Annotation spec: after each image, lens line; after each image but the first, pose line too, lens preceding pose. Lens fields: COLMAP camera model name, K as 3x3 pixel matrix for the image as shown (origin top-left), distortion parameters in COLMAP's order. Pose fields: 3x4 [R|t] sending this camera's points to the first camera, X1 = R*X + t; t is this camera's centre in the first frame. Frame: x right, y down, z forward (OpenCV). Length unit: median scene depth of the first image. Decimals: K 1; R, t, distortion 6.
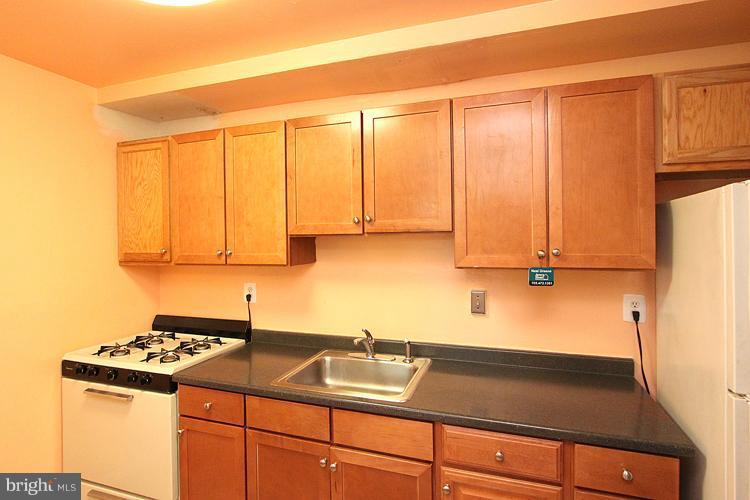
lens RADIAL K [[385.7, 0, 381.3], [0, 385.7, 236.8], [0, 0, 1]] dist [-0.014904, 0.001041]
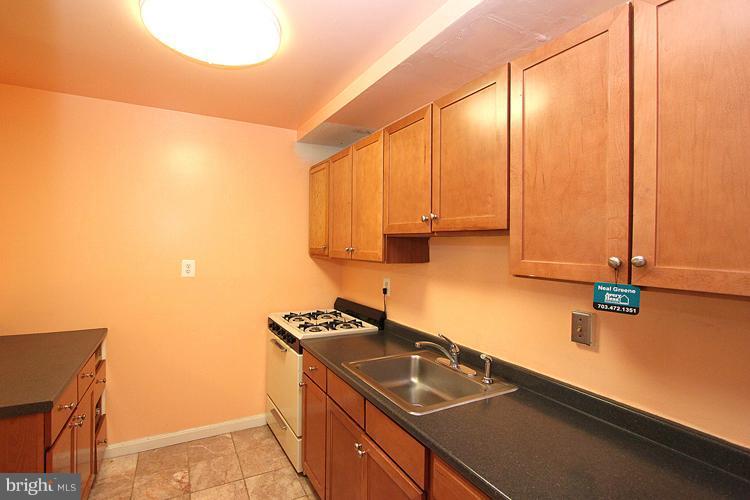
lens RADIAL K [[362.5, 0, 357.2], [0, 362.5, 244.6], [0, 0, 1]] dist [-0.010083, -0.000177]
pose [[0.732145, 0.027942, -0.680576, 0.391757], [-0.027045, 0.999563, 0.011944, 0.014103], [0.680612, 0.009662, 0.732581, 0.201314]]
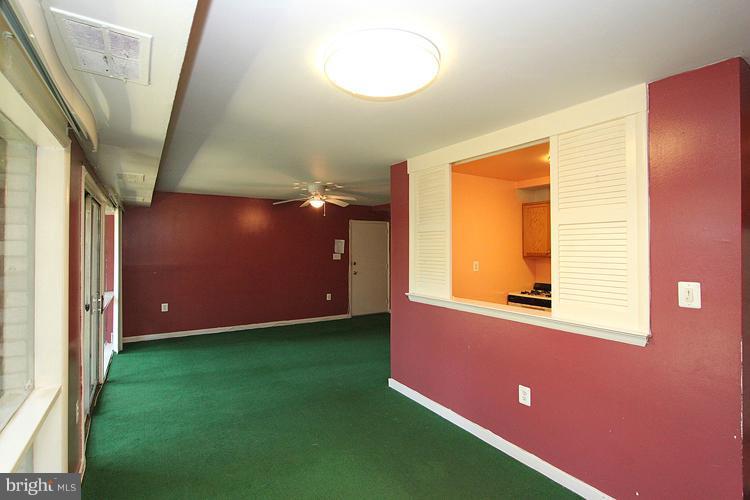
lens RADIAL K [[368.6, 0, 371.7], [0, 368.6, 241.3], [0, 0, 1]] dist [-0.001586, -0.000139]
pose [[0.789922, 0.003549, -0.613197, -0.069282], [-0.011401, 0.999895, -0.008899, 0.004978], [0.613101, 0.014020, 0.789880, -1.501971]]
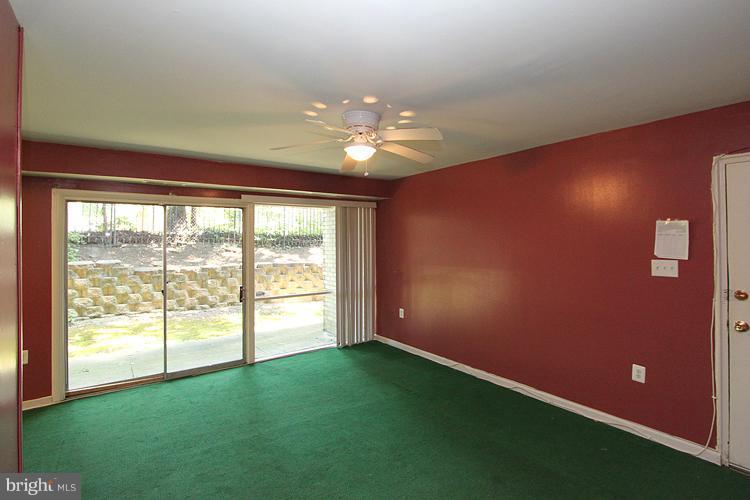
lens RADIAL K [[379.2, 0, 396.7], [0, 379.2, 239.8], [0, 0, 1]] dist [-0.002480, -0.000271]
pose [[-0.545010, 0.011745, -0.838348, -0.996887], [0.013674, 0.999893, 0.005119, 0.004185], [0.838318, -0.008673, -0.545112, 1.291993]]
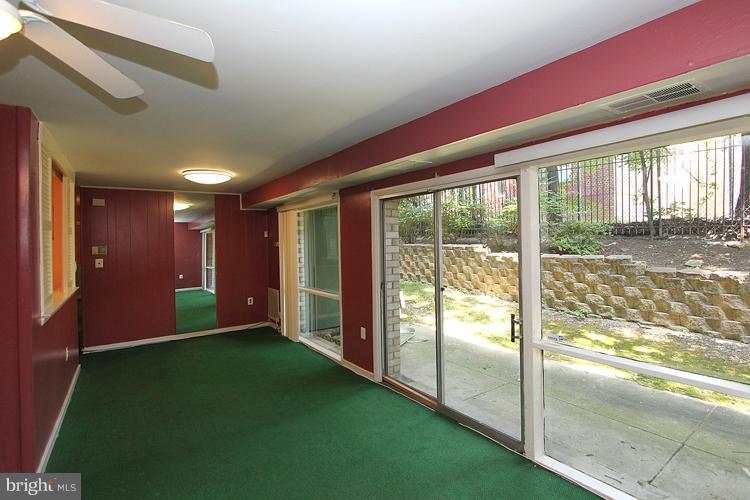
lens RADIAL K [[371.9, 0, 392.4], [0, 371.9, 239.8], [0, 0, 1]] dist [-0.002379, -0.000786]
pose [[-0.830654, 0.027387, 0.556116, -2.844369], [0.027764, 0.999584, -0.007757, 0.026392], [-0.556097, 0.008997, -0.831069, 0.527380]]
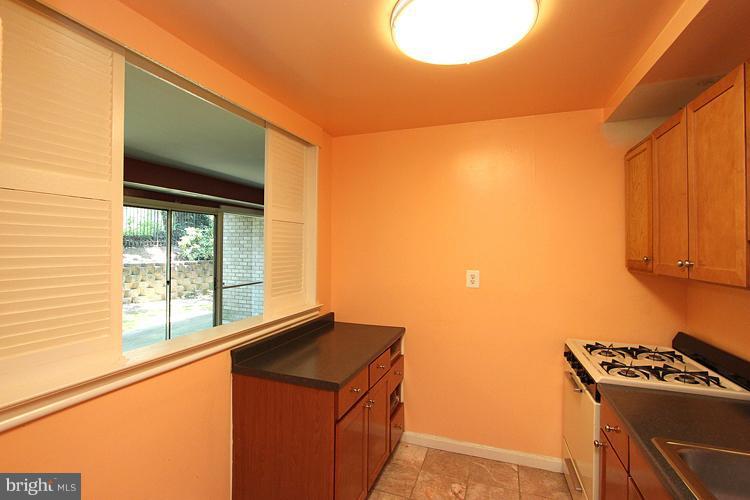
lens RADIAL K [[362.5, 0, 357.2], [0, 362.5, 244.6], [0, 0, 1]] dist [-0.010083, -0.000177]
pose [[-0.024879, 0.008719, -0.999652, 0.357439], [-0.008122, 0.999927, 0.008924, 0.001434], [0.999657, 0.008341, -0.024807, 0.367782]]
